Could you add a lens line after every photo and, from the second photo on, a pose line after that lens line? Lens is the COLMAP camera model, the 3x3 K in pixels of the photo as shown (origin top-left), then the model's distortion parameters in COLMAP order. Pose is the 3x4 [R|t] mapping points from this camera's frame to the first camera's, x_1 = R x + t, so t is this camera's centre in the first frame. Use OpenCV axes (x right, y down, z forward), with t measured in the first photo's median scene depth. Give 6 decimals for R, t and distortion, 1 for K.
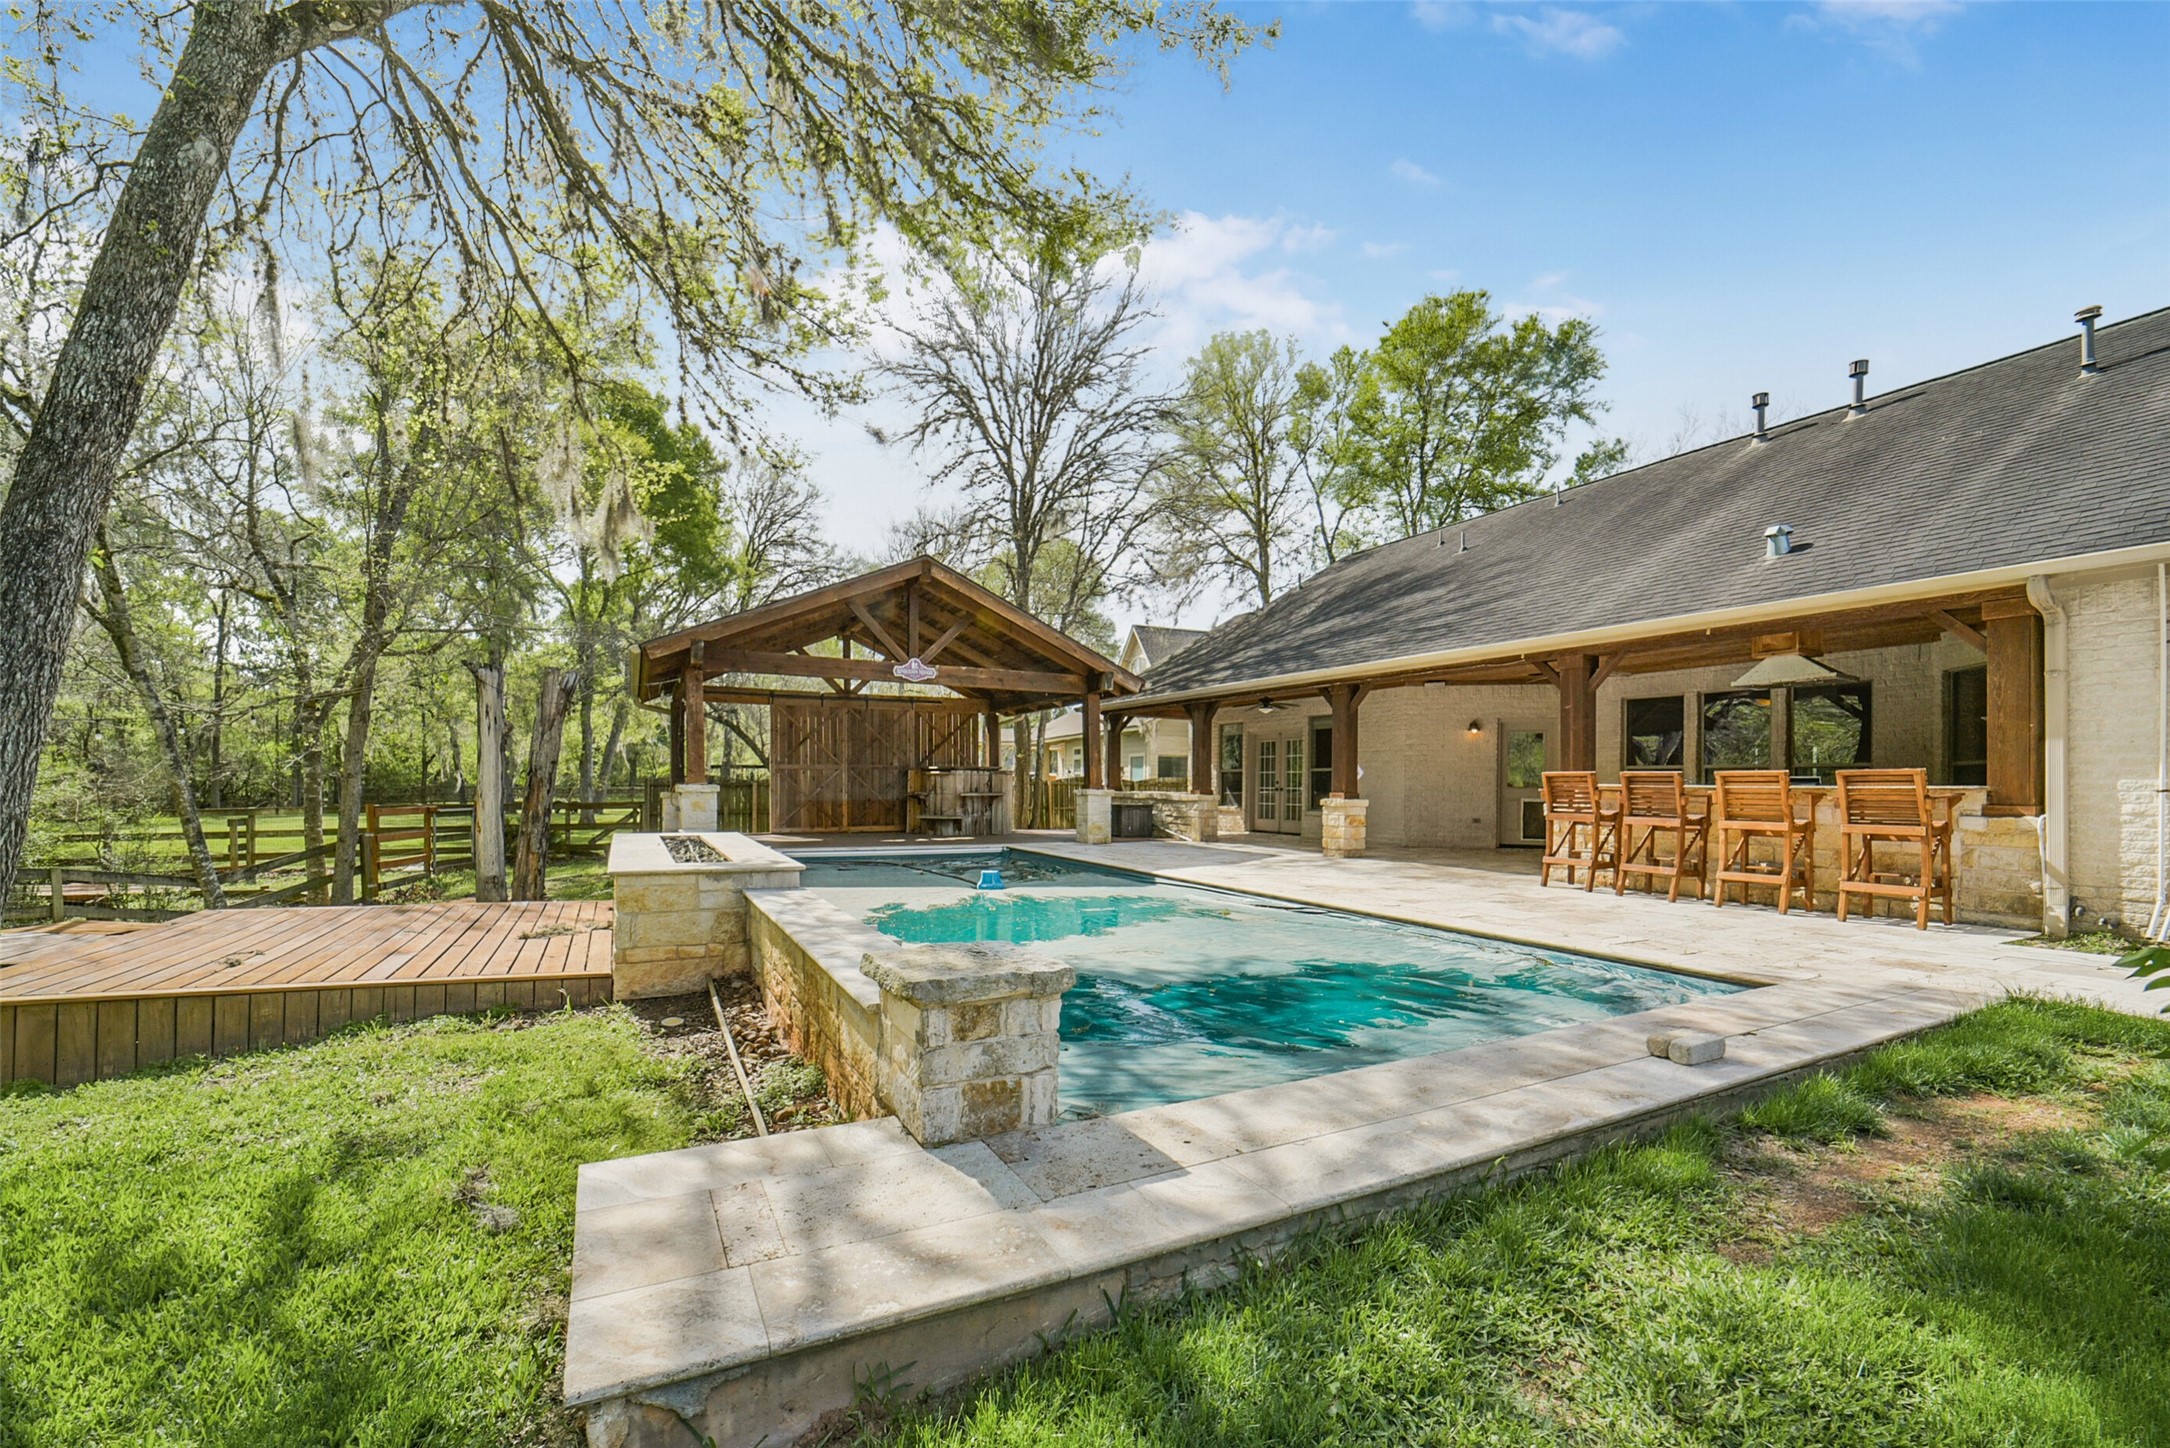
lens RADIAL K [[892.0, 0, 1090.9], [0, 892.0, 778.6], [0, 0, 1]] dist [-0.000538, 0.000010]
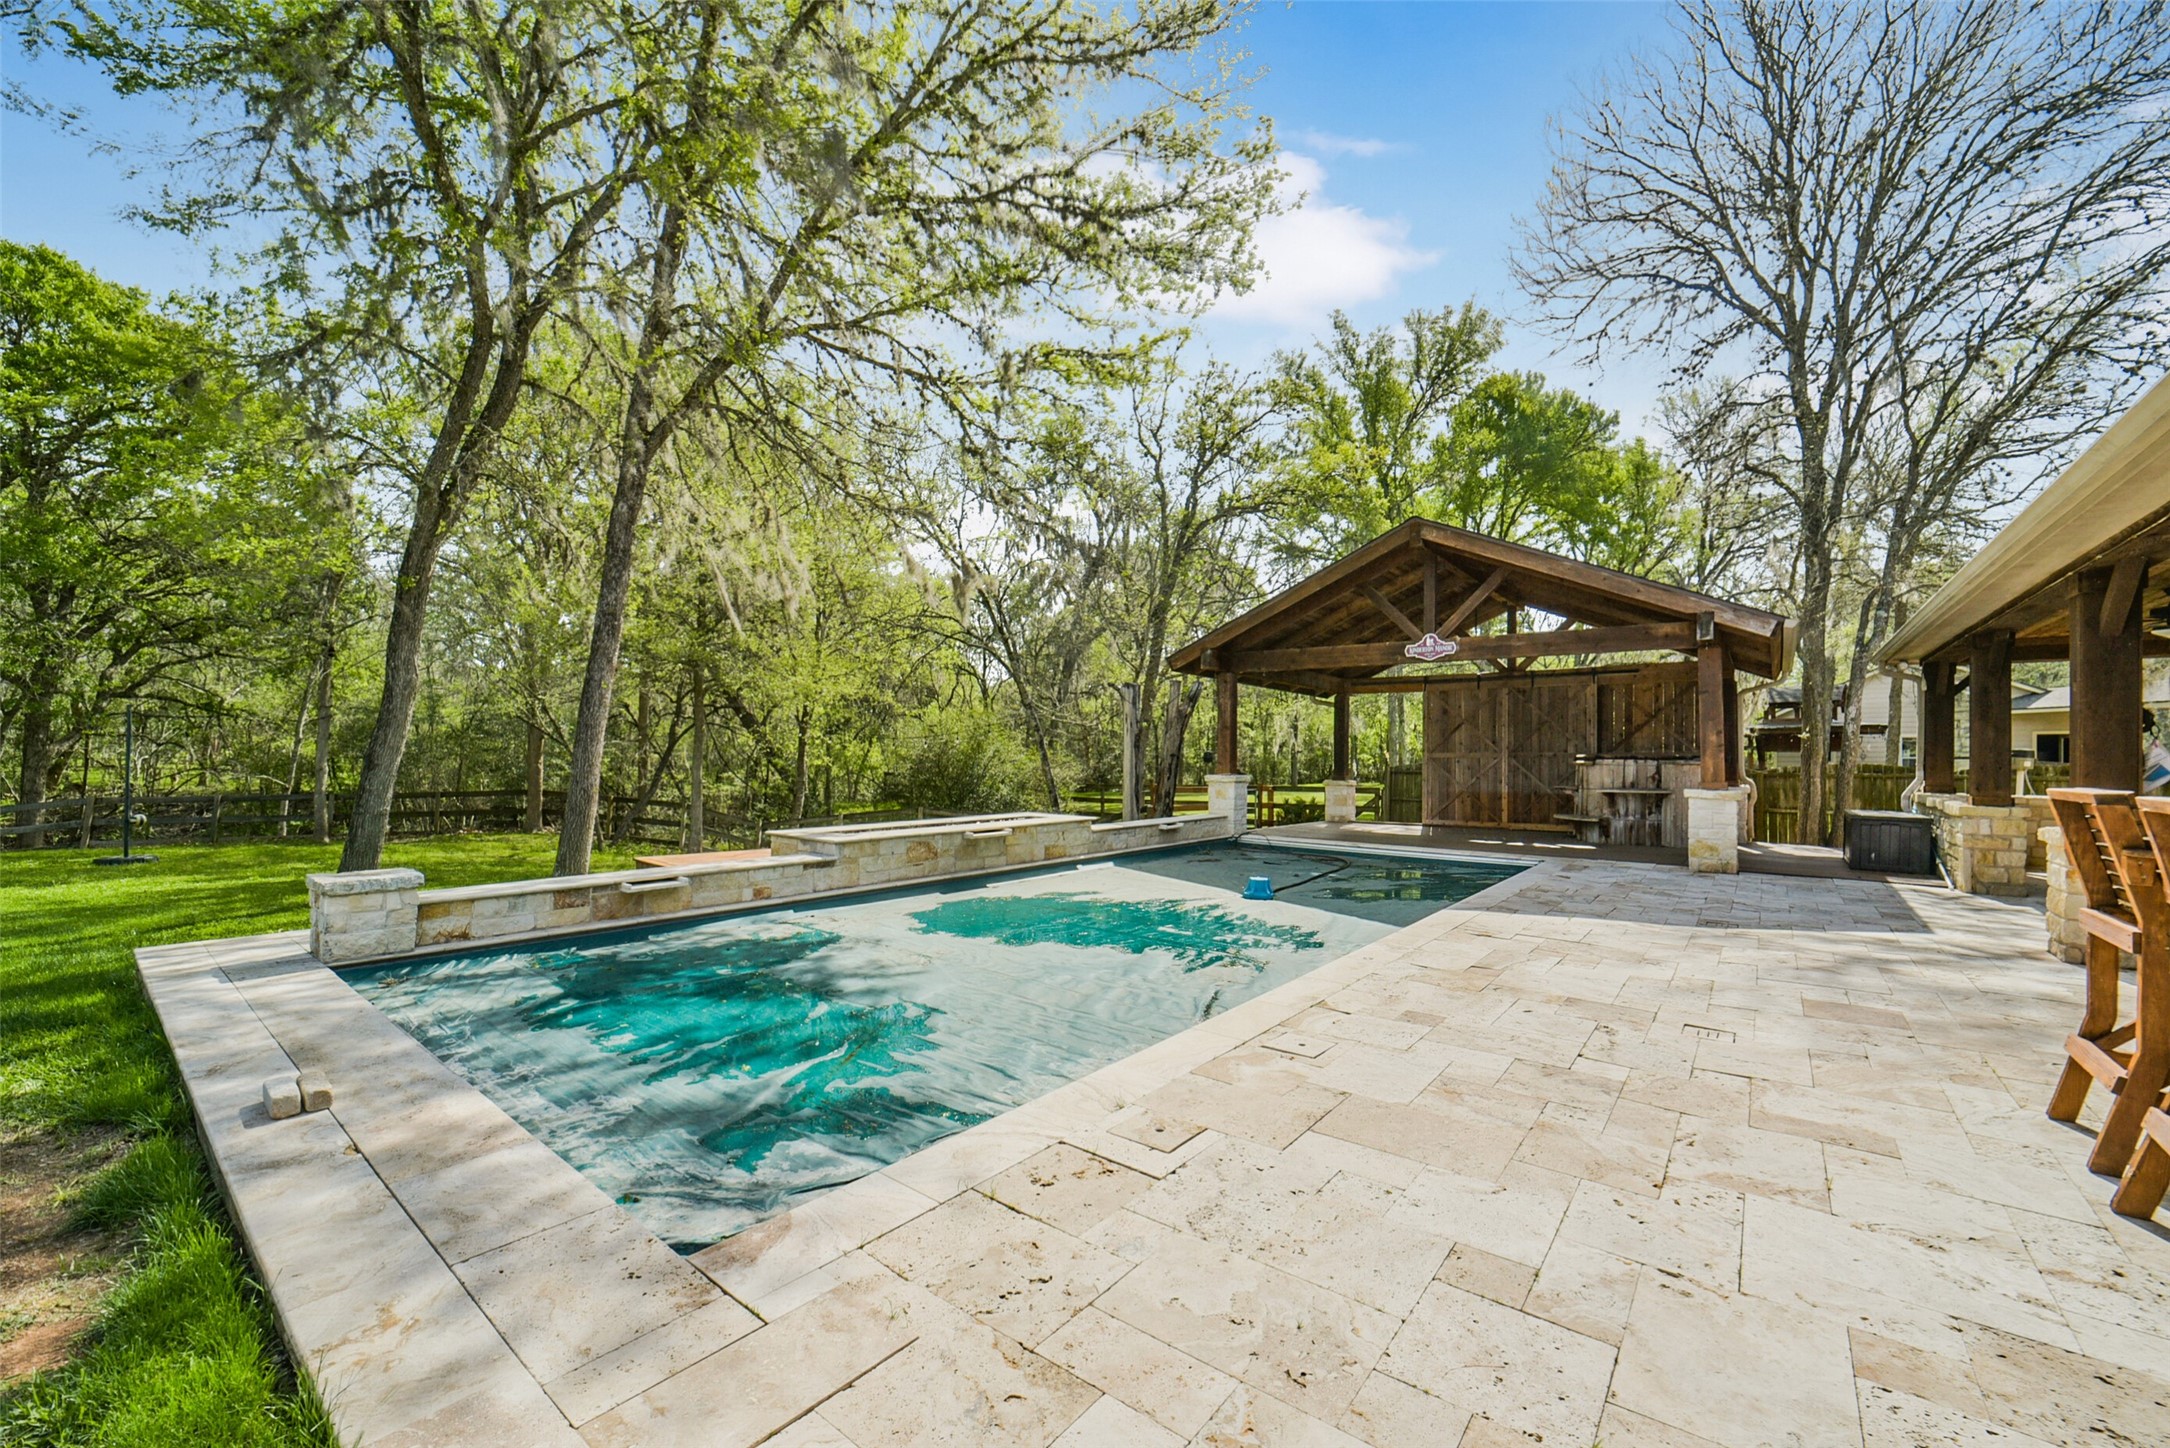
lens RADIAL K [[858.1, 0, 1075.9], [0, 858.1, 749.7], [0, 0, 1]] dist [-0.027252, 0.000105]
pose [[0.373841, -0.009172, -0.927448, 0.348920], [-0.000244, 0.999950, -0.009988, -0.009515], [0.927493, 0.003960, 0.373820, 0.281488]]
